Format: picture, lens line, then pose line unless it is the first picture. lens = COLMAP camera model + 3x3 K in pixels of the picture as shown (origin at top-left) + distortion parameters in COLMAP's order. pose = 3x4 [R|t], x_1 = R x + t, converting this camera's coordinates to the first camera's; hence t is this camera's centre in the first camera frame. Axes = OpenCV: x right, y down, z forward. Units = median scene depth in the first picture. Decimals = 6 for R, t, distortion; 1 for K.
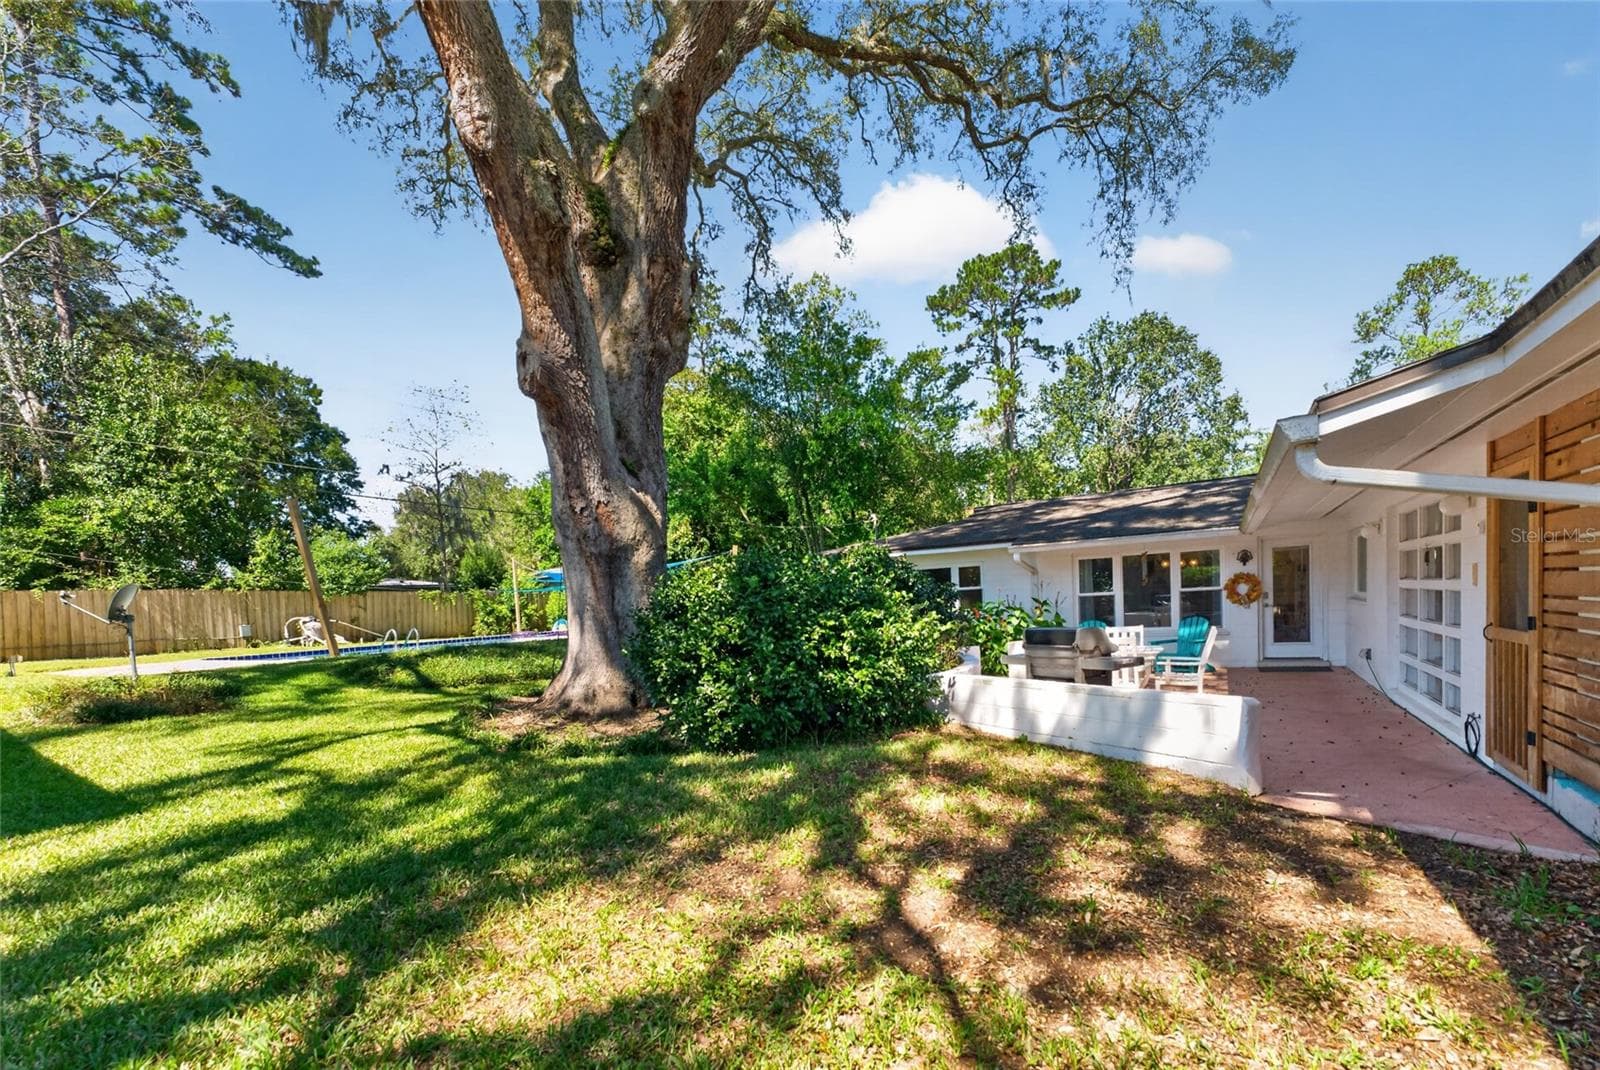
lens RADIAL K [[675.5, 0, 797.7], [0, 675.5, 622.4], [0, 0, 1]] dist [0.033975, 0.000300]
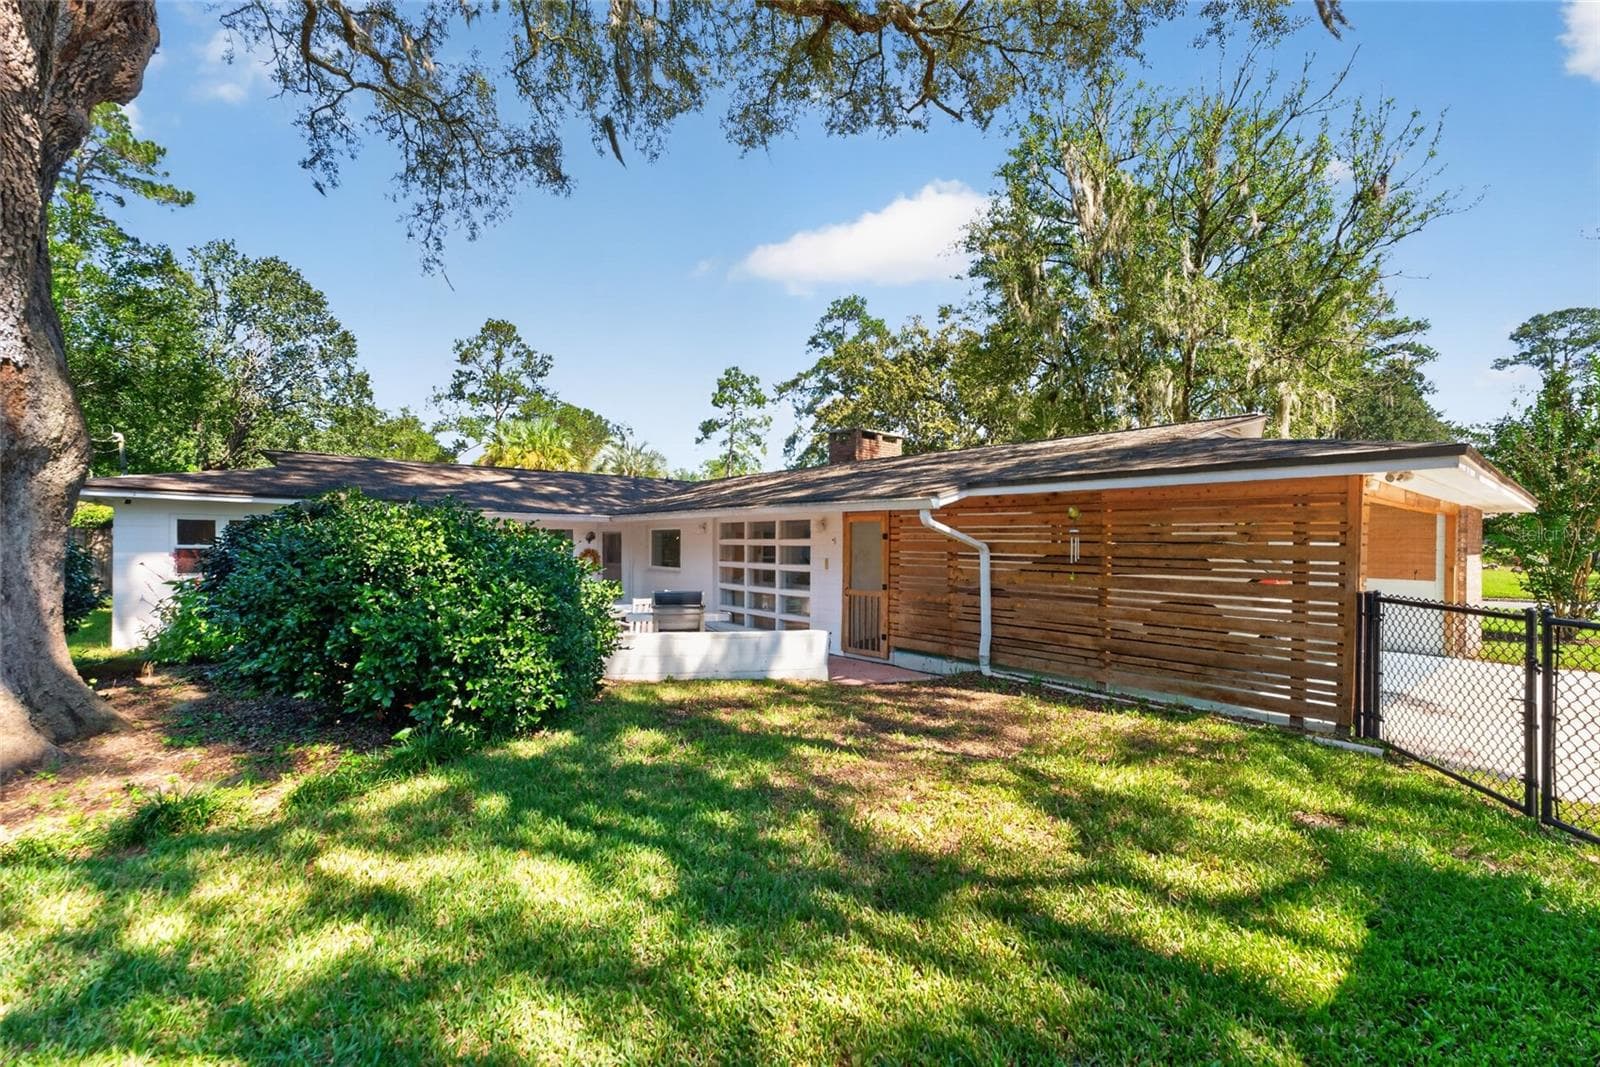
lens RADIAL K [[651.0, 0, 805.5], [0, 651.0, 540.9], [0, 0, 1]] dist [-0.009795, 0.000526]
pose [[0.311278, 0.054533, 0.948753, -0.094088], [0.011746, 0.998055, -0.061221, -0.001199], [-0.950246, 0.030201, 0.310032, 0.047216]]
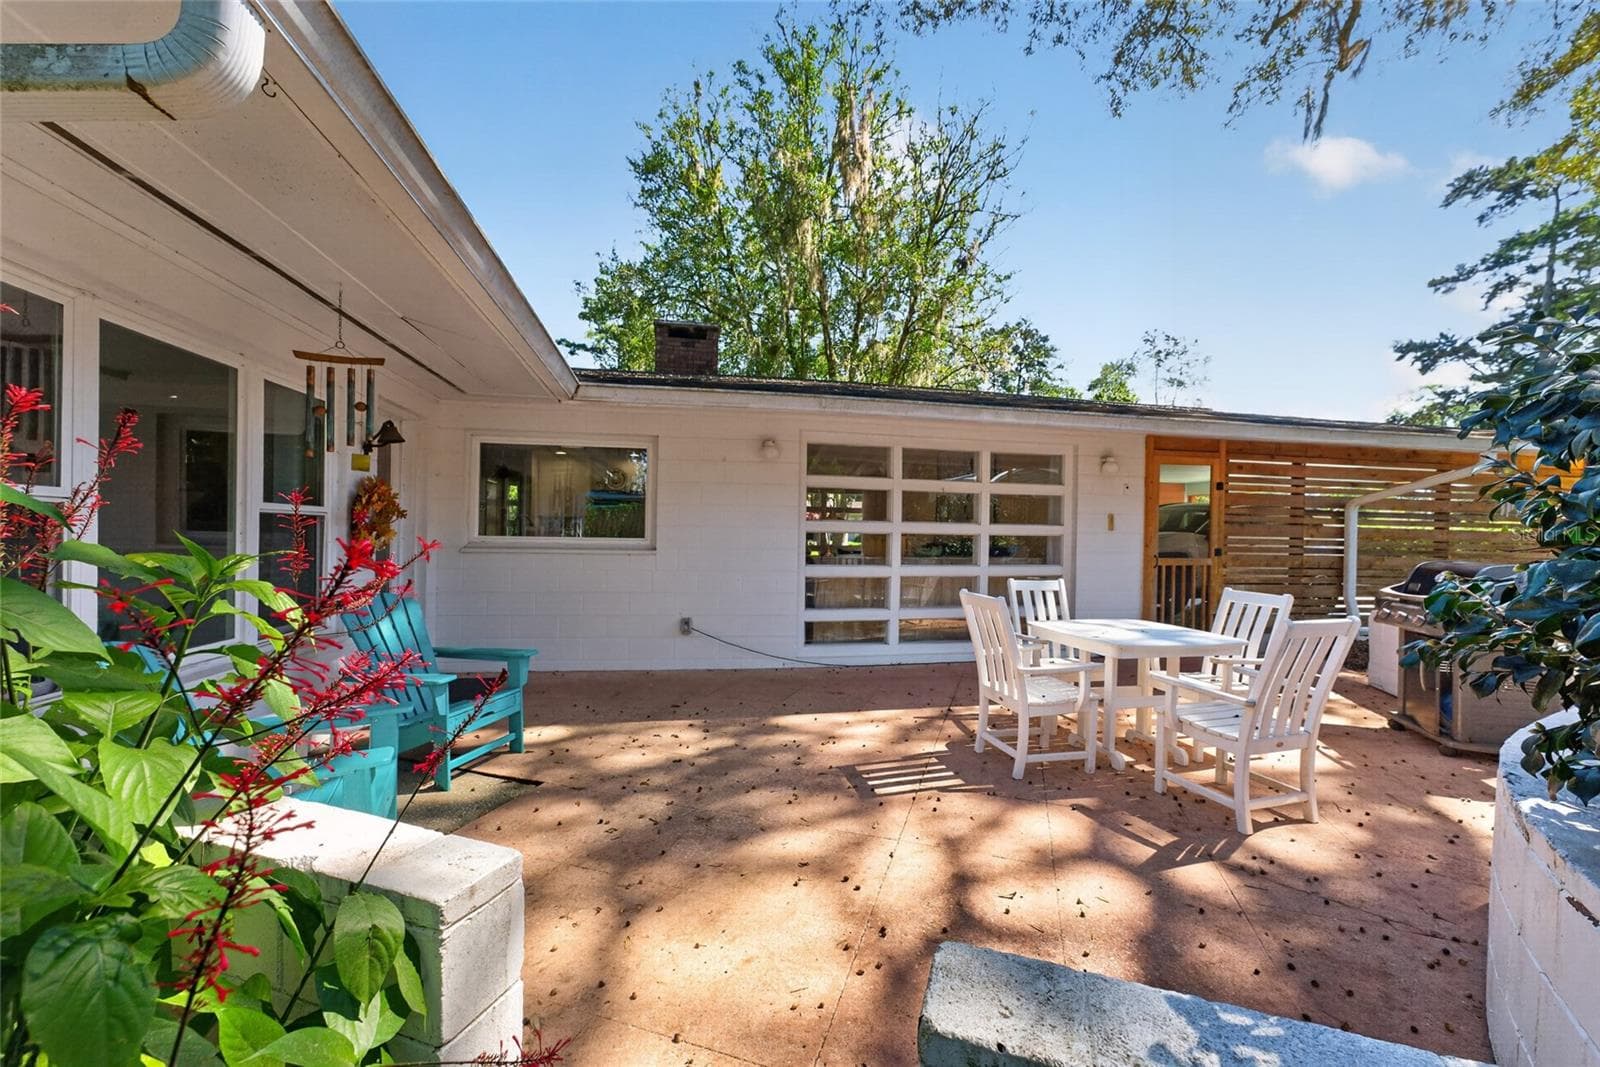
lens RADIAL K [[634.5, 0, 799.5], [0, 634.5, 539.9], [0, 0, 1]] dist [-0.001871, 0.000086]
pose [[-0.677249, 0.036736, 0.734837, 0.048668], [0.047913, 0.998835, -0.005776, -0.005031], [-0.734193, 0.031296, -0.678220, 0.240075]]
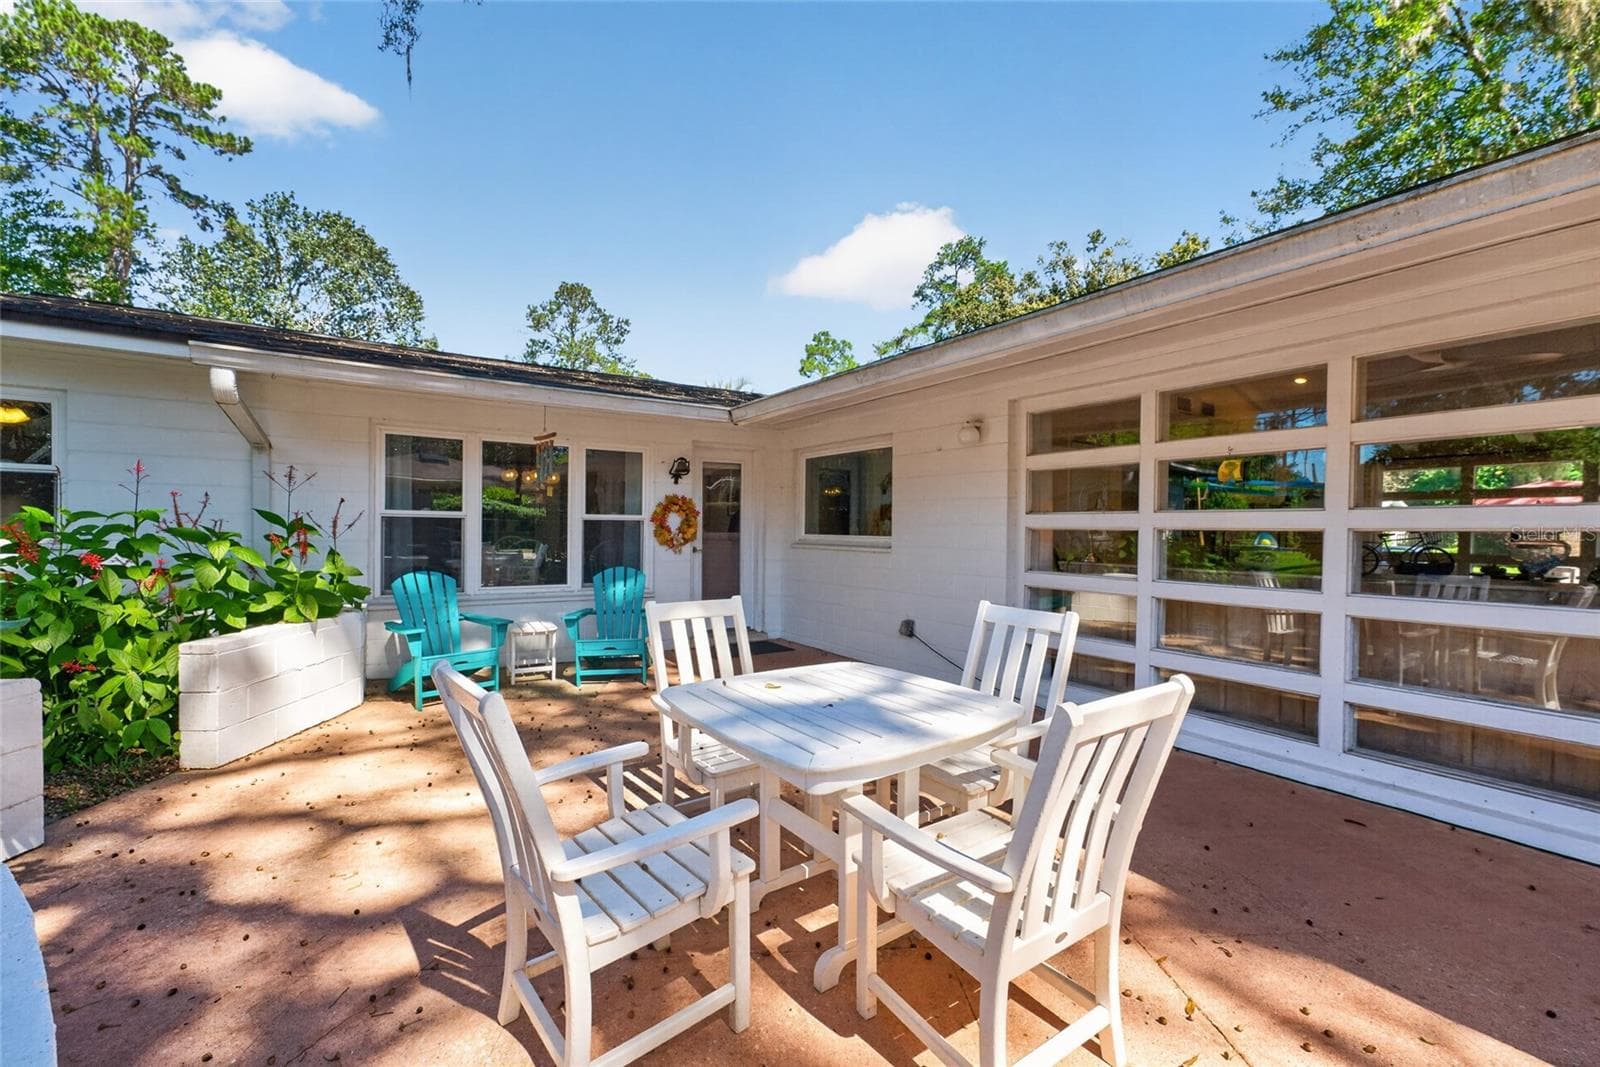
lens RADIAL K [[634.5, 0, 799.5], [0, 634.5, 539.9], [0, 0, 1]] dist [-0.001871, 0.000086]
pose [[0.417231, 0.043207, 0.907773, 0.039479], [-0.002813, 0.998926, -0.046252, -0.001288], [-0.908796, 0.016744, 0.416904, 0.148161]]
